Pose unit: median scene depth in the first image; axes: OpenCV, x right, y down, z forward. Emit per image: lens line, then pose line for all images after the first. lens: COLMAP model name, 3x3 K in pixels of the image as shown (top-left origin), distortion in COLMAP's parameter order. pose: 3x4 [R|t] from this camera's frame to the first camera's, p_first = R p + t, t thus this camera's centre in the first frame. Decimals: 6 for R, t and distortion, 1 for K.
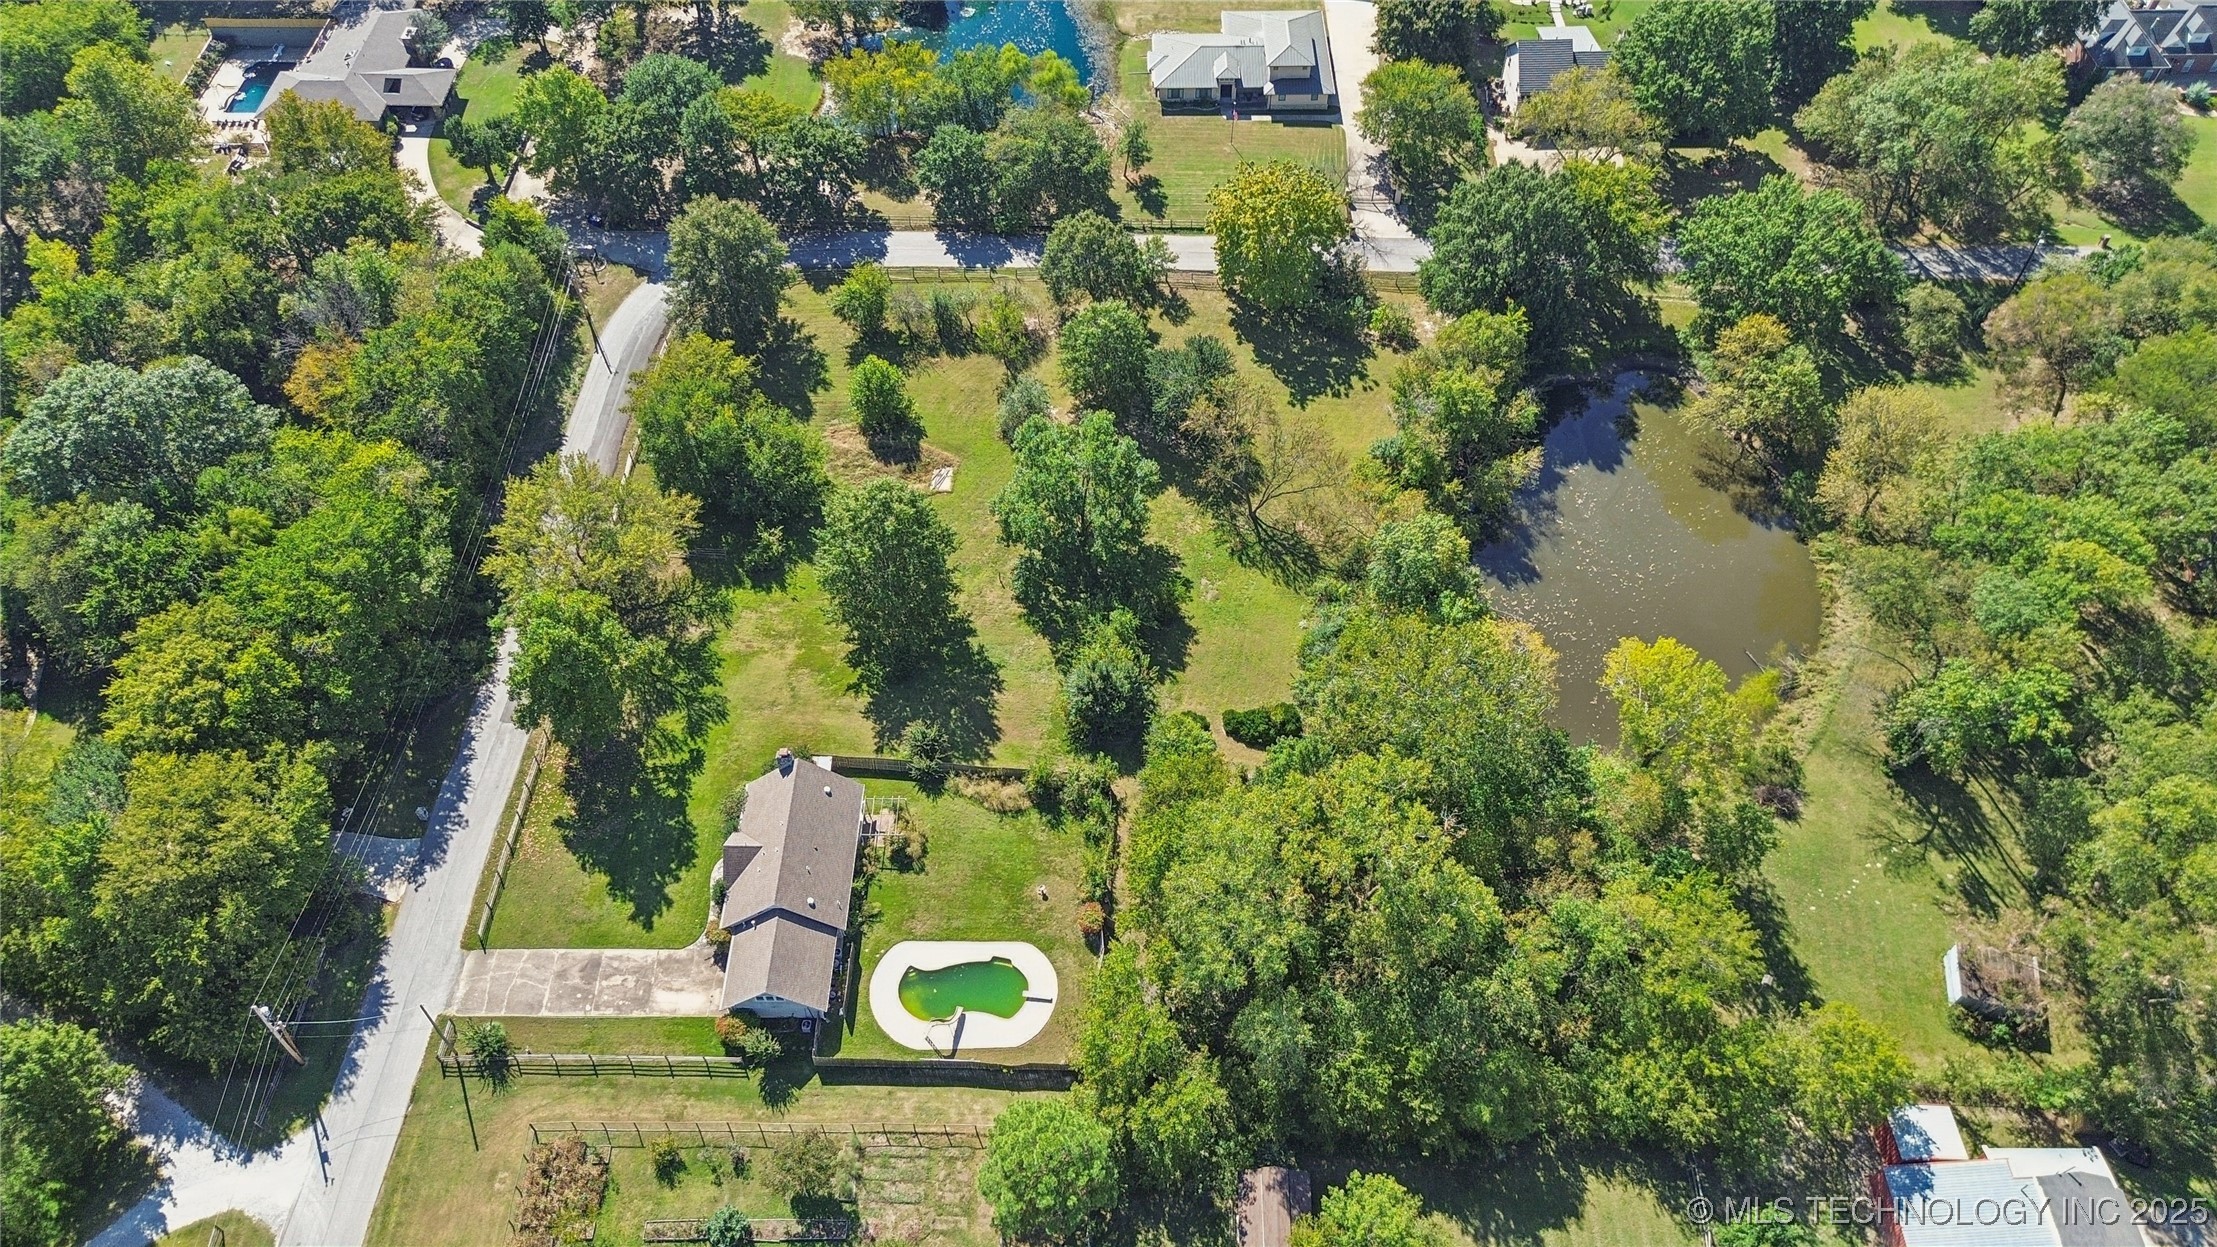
lens RADIAL K [[1562.2, 0, 1100.8], [0, 1562.2, 619.2], [0, 0, 1]] dist [0.052488, -0.033994]
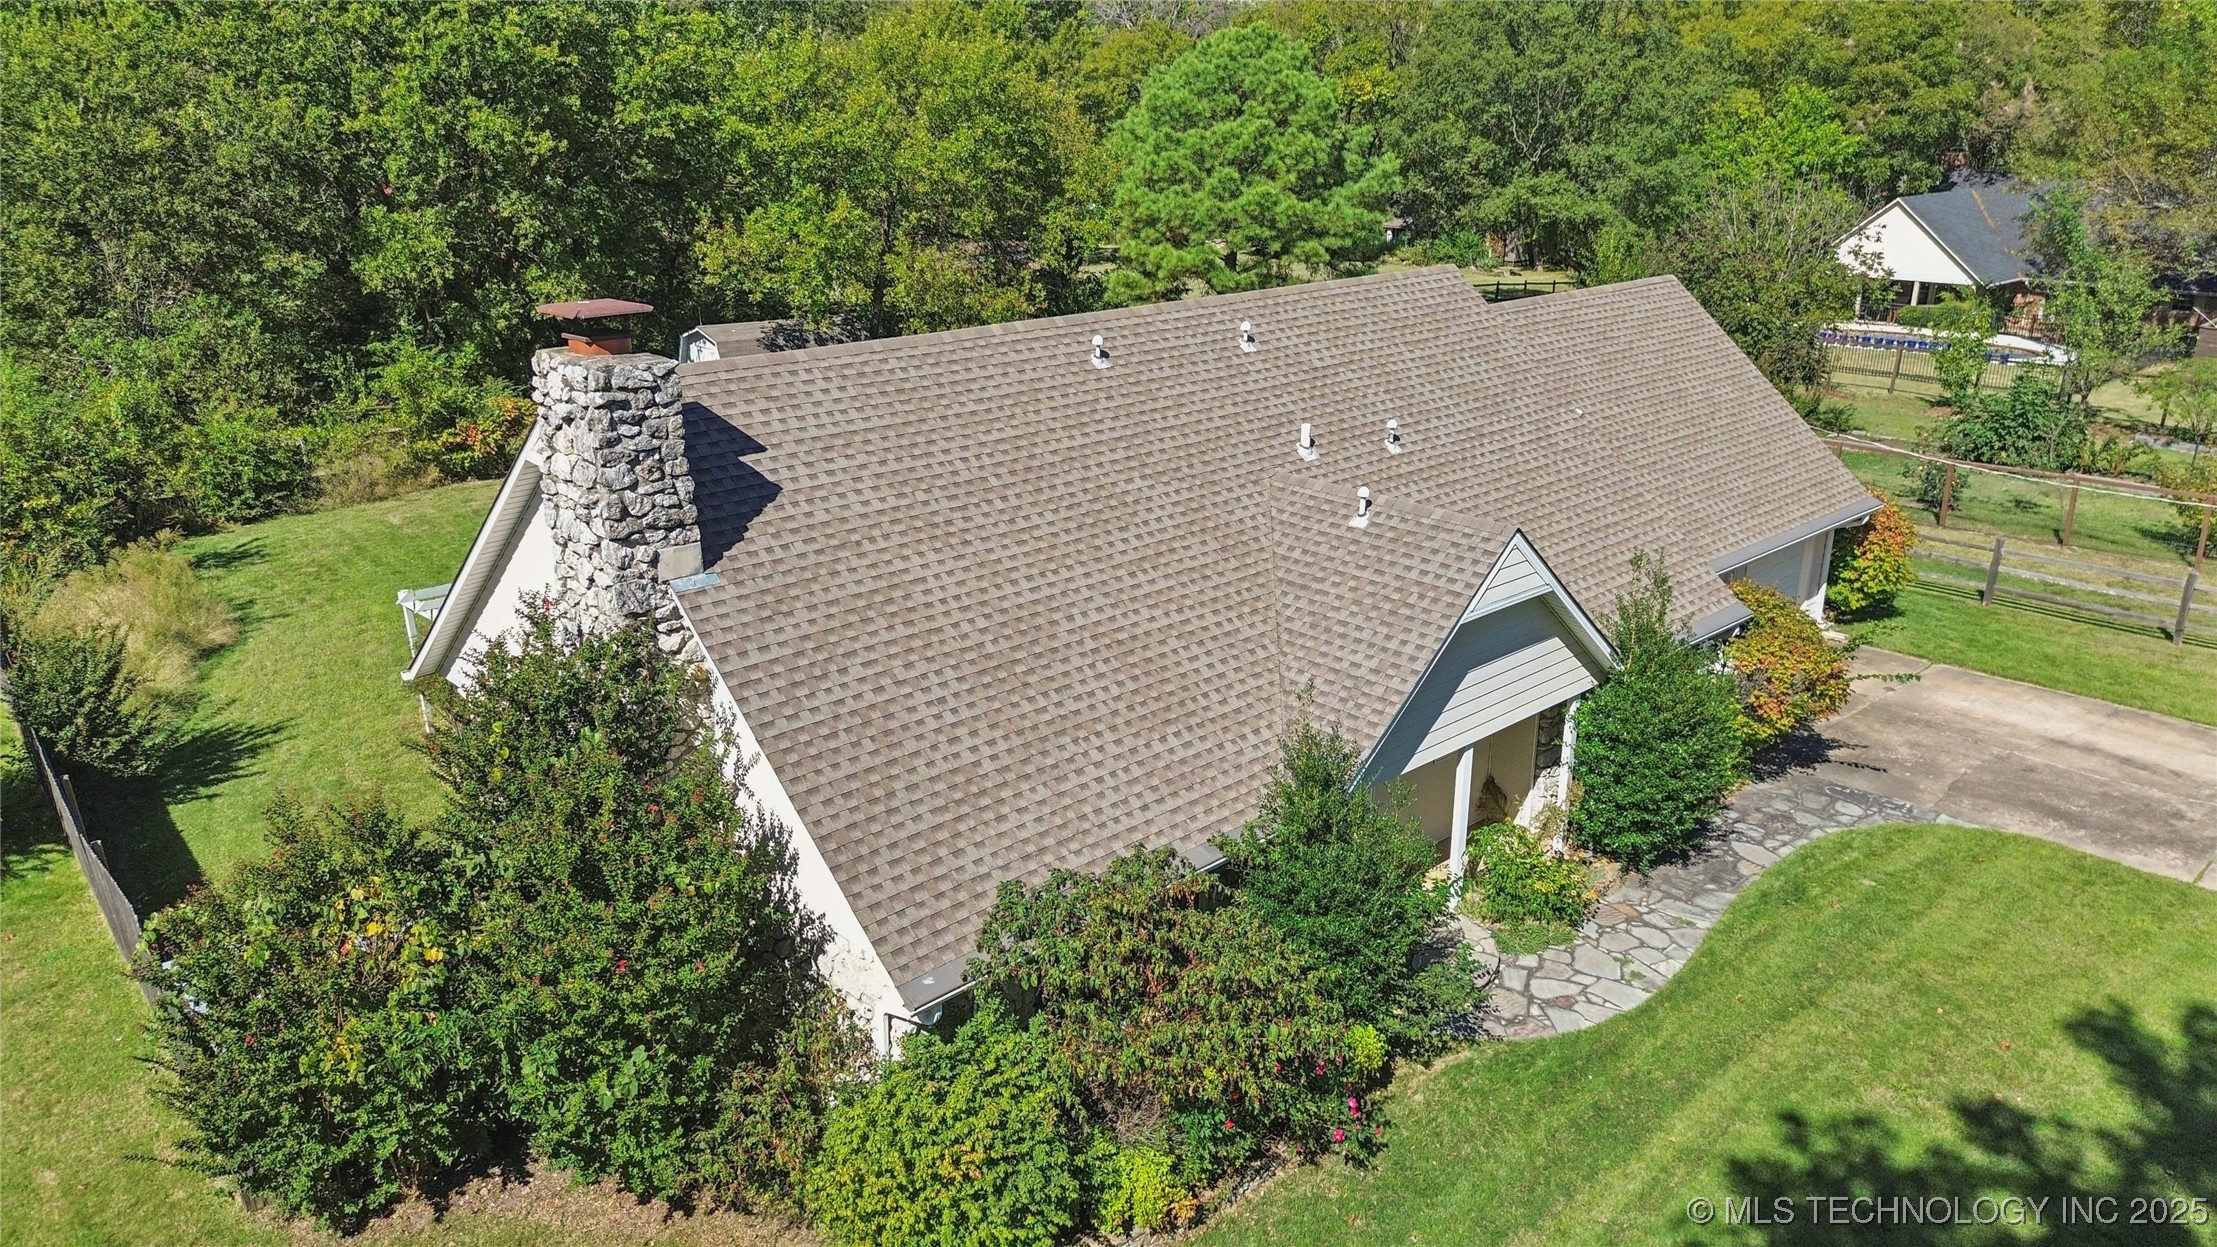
lens RADIAL K [[1562.2, 0, 1087.0], [0, 1562.2, 612.6], [0, 0, 1]] dist [0.052488, -0.033994]
pose [[-0.684895, -0.243950, 0.686591, -0.281881], [0.568954, 0.409624, 0.713091, 0.038010], [-0.455203, 0.879031, -0.141753, 0.973474]]
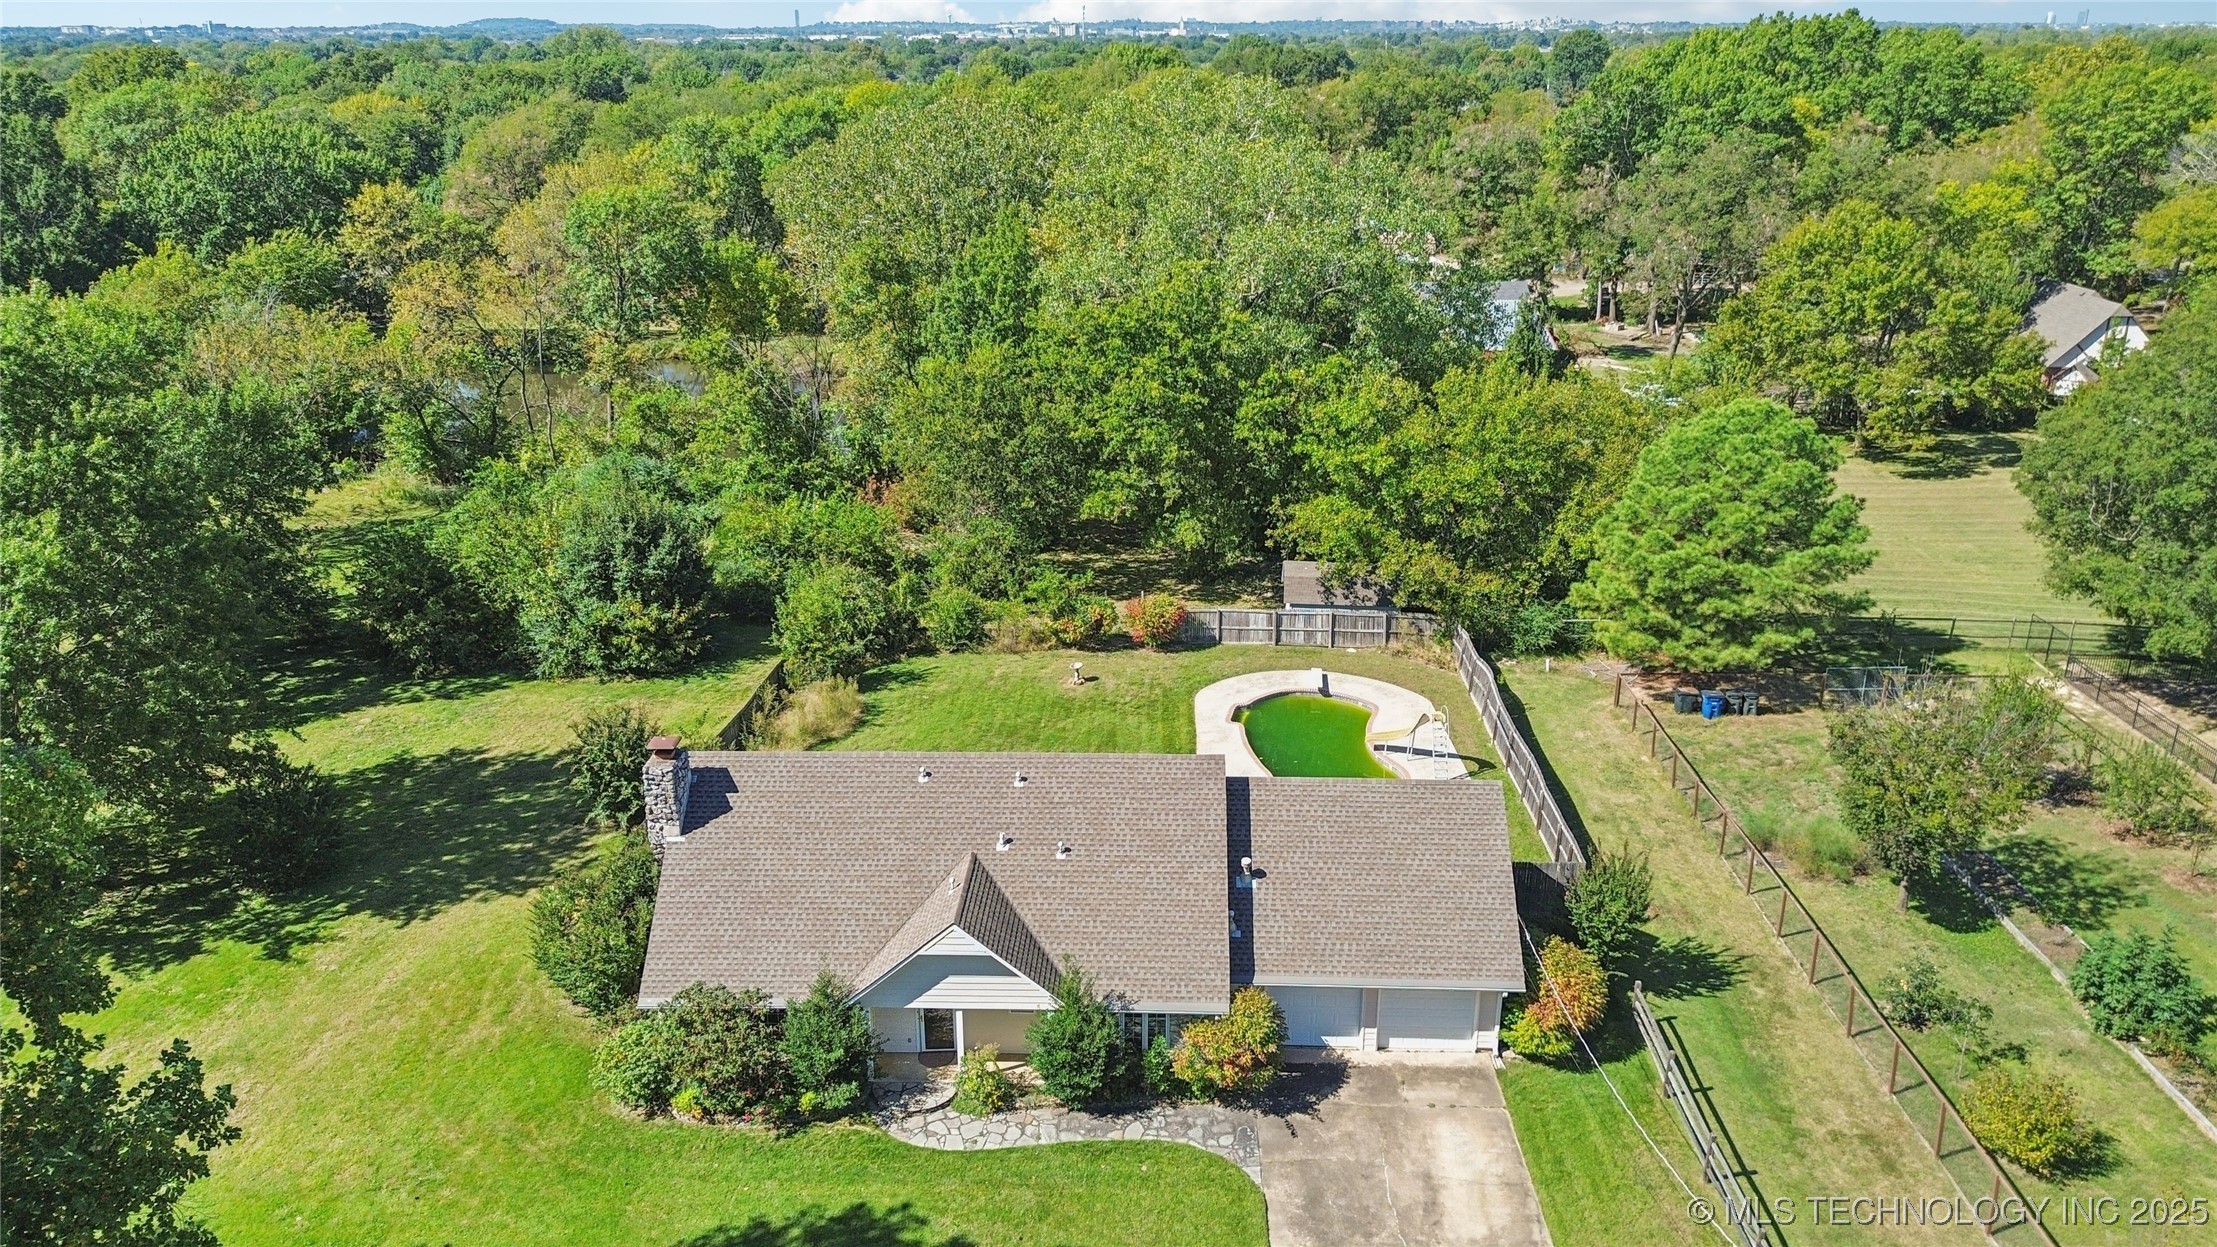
lens RADIAL K [[1562.2, 0, 1101.1], [0, 1562.2, 622.7], [0, 0, 1]] dist [0.052488, -0.033994]
pose [[0.023111, -0.357598, 0.933590, -0.444853], [0.789260, 0.579706, 0.202510, 0.074479], [-0.613625, 0.732165, 0.295635, 0.809825]]
